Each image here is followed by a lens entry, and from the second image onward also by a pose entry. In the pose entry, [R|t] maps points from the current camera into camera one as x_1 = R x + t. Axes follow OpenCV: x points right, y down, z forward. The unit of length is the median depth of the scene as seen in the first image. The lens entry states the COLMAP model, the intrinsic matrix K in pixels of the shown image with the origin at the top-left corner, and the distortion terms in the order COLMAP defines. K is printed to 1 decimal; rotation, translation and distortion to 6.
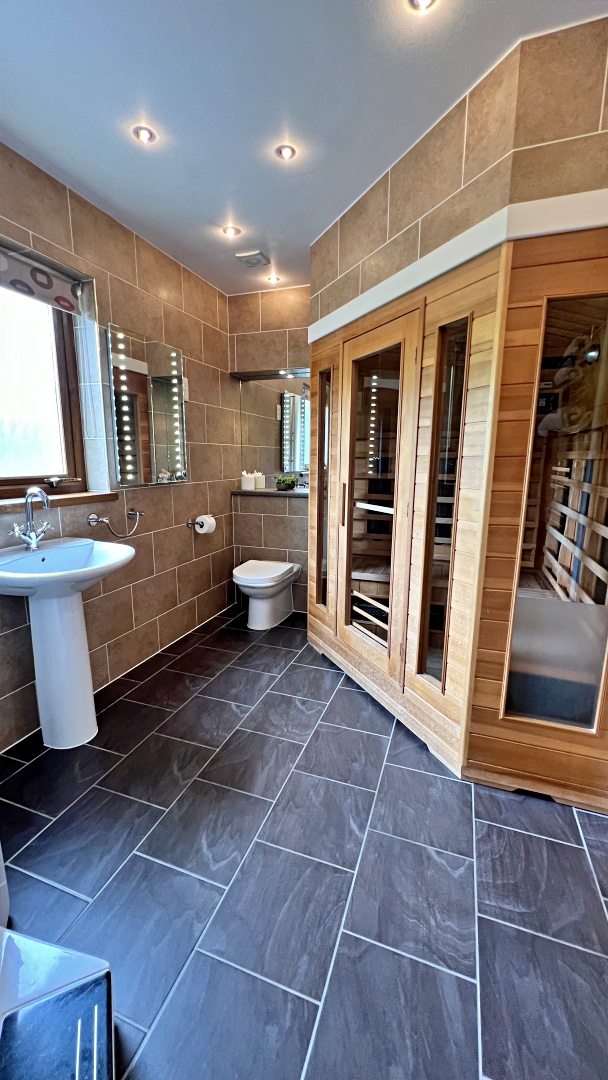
lens RADIAL K [[432.1, 0, 304.0], [0, 432.1, 540.0], [0, 0, 1]] dist [-0.000618, -0.000010]
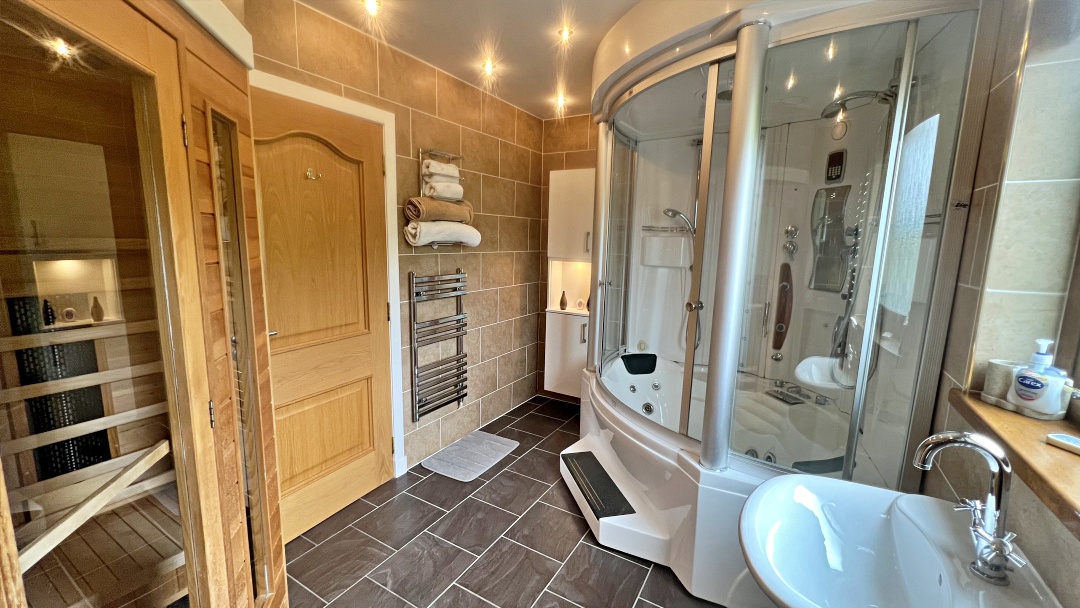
lens RADIAL K [[432.1, 0, 540.0], [0, 432.1, 304.0], [0, 0, 1]] dist [-0.000618, -0.000010]
pose [[-0.982163, -0.057179, 0.179124, -0.307109], [0.006543, 0.941671, 0.336473, -0.468669], [-0.187915, 0.331643, -0.924500, 1.707787]]
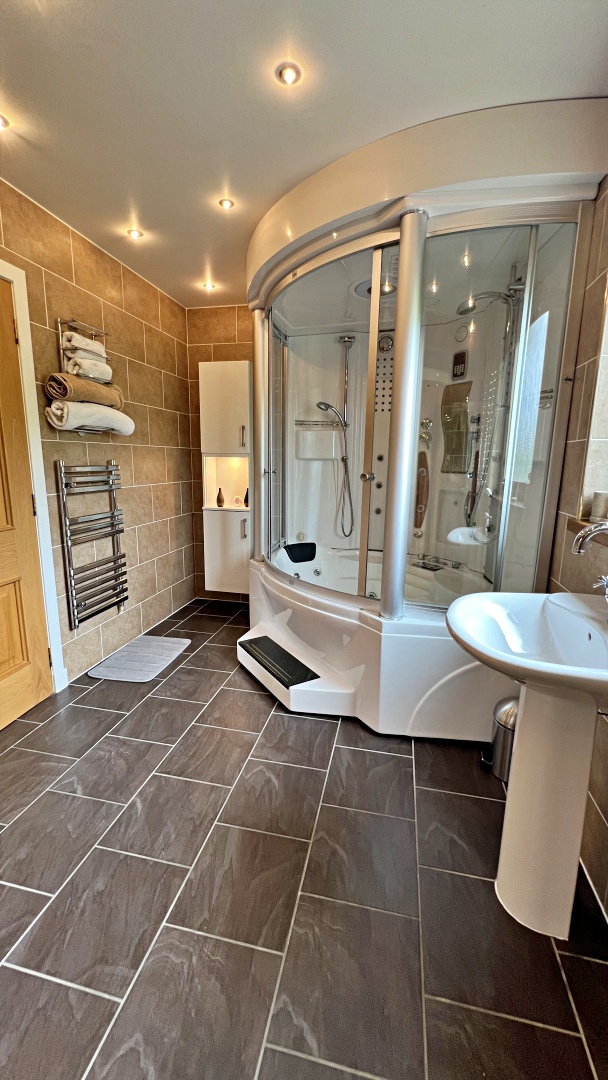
lens RADIAL K [[432.1, 0, 304.0], [0, 432.1, 540.0], [0, 0, 1]] dist [-0.000618, -0.000010]
pose [[-0.991438, 0.002460, -0.130555, -0.148025], [-0.046076, 0.928918, 0.367408, -0.351436], [0.122179, 0.370278, -0.920851, 1.778754]]
